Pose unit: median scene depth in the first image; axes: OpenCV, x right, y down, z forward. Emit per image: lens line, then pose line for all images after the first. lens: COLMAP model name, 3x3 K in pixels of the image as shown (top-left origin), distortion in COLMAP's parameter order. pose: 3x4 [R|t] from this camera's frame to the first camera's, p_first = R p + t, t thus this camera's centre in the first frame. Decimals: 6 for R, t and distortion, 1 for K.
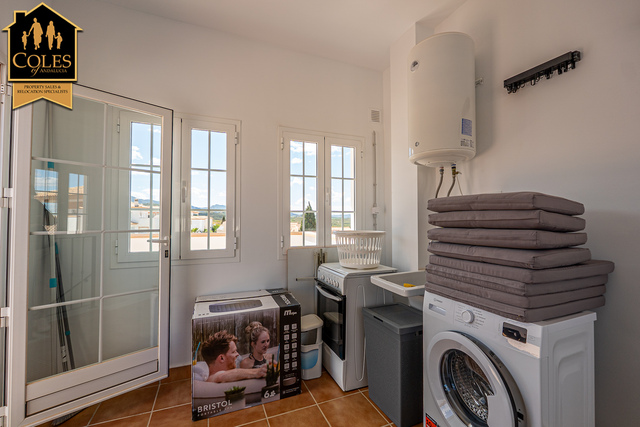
lens RADIAL K [[272.2, 0, 320.0], [0, 272.2, 213.5], [0, 0, 1]] dist [-0.009508, 0.000263]
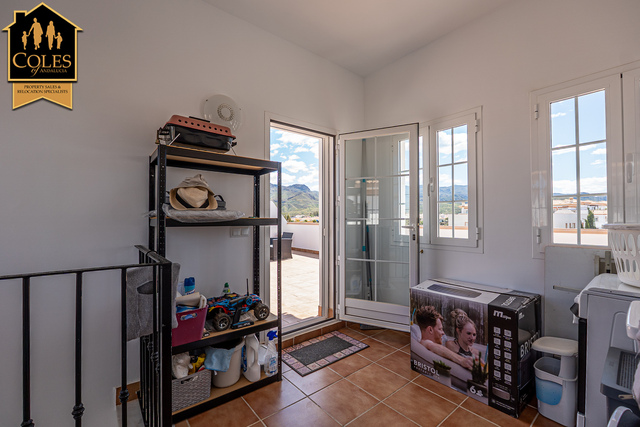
lens RADIAL K [[284.2, 0, 320.0], [0, 284.2, 213.5], [0, 0, 1]] dist [0.020075, -0.000080]
pose [[0.289535, -0.011754, -0.957095, 0.625174], [0.032174, 0.999479, -0.002542, 0.025702], [0.956627, -0.030057, 0.289762, 0.197337]]
